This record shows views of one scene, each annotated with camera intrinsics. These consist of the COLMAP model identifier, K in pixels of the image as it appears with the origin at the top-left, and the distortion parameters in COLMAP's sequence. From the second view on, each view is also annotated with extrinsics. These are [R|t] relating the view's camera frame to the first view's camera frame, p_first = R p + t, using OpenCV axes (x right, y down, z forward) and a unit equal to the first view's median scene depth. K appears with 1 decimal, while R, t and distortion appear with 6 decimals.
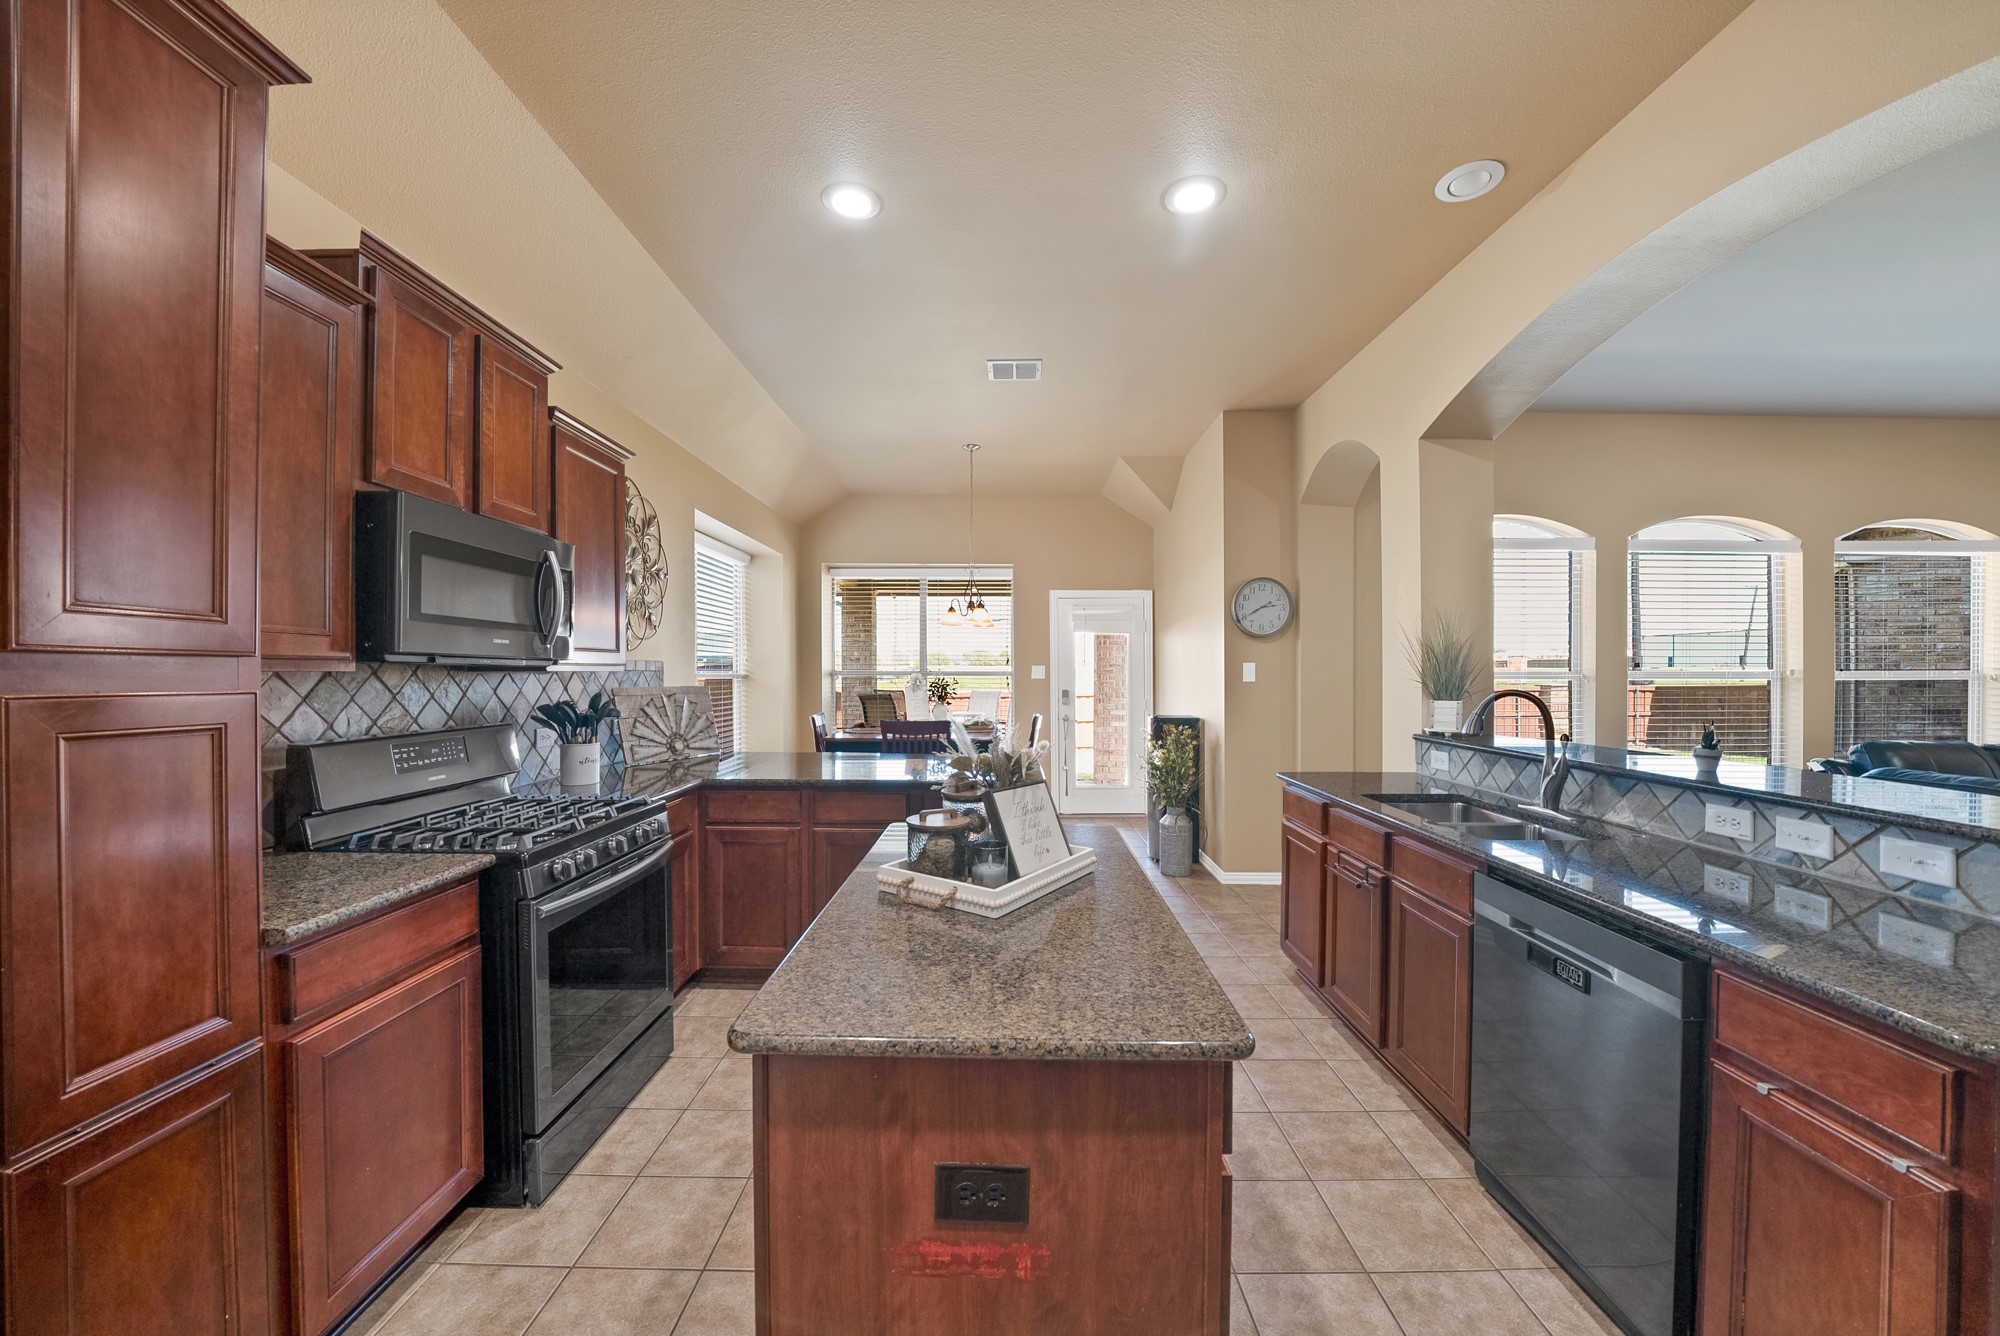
lens RADIAL K [[723.9, 0, 1005.1], [0, 723.9, 671.9], [0, 0, 1]] dist [-0.017889, 0.000329]
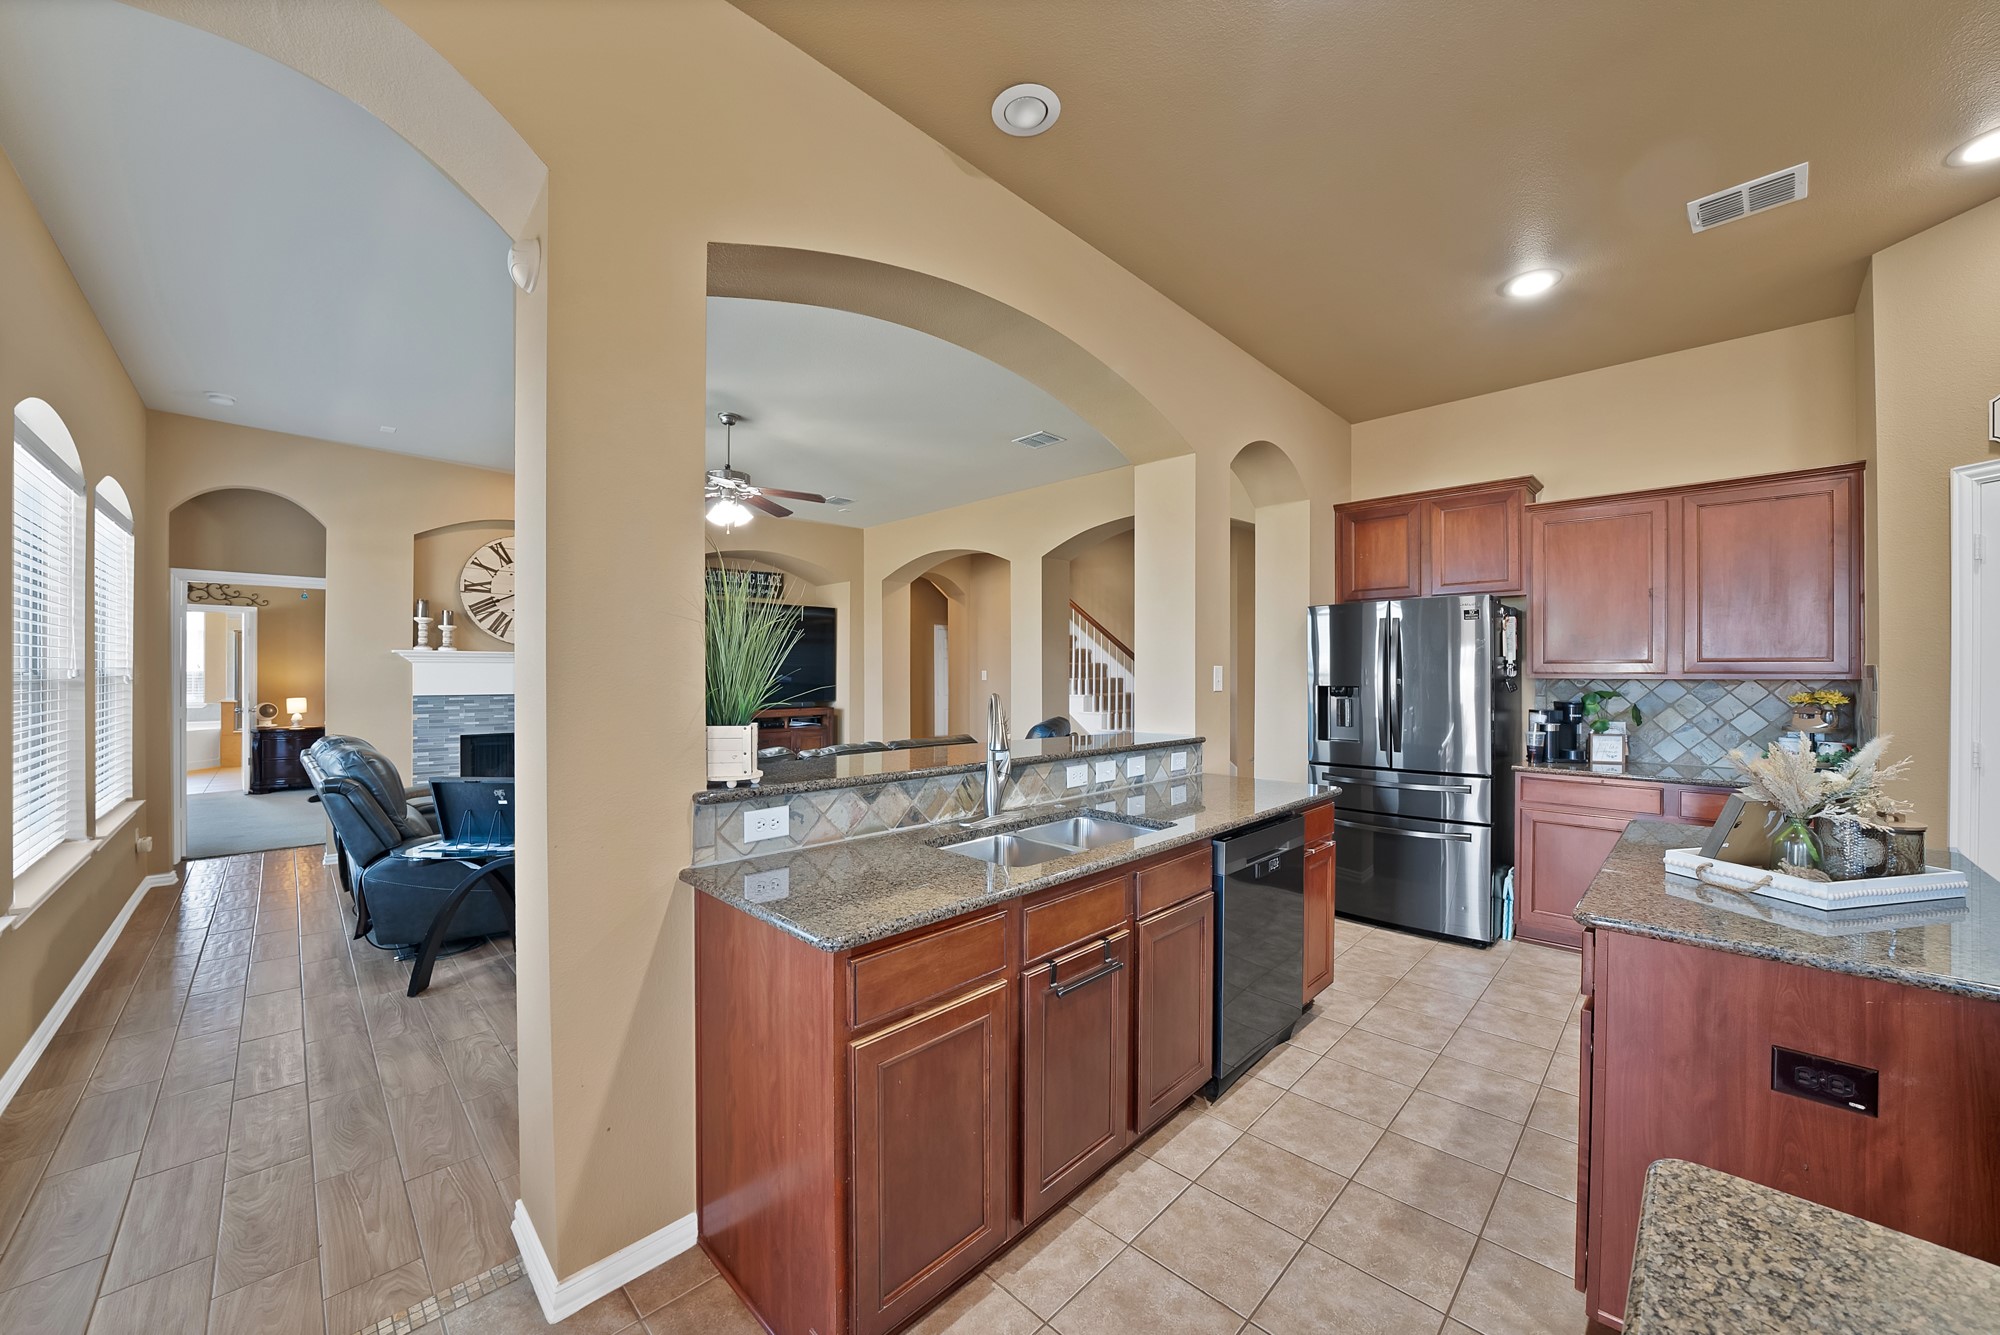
lens RADIAL K [[728.1, 0, 996.0], [0, 728.1, 671.9], [0, 0, 1]] dist [-0.028881, 0.003760]
pose [[-0.706112, -0.001424, 0.708098, 0.051308], [-0.001802, 0.999998, 0.000213, -0.003019], [-0.708098, -0.001126, -0.706114, 1.531951]]
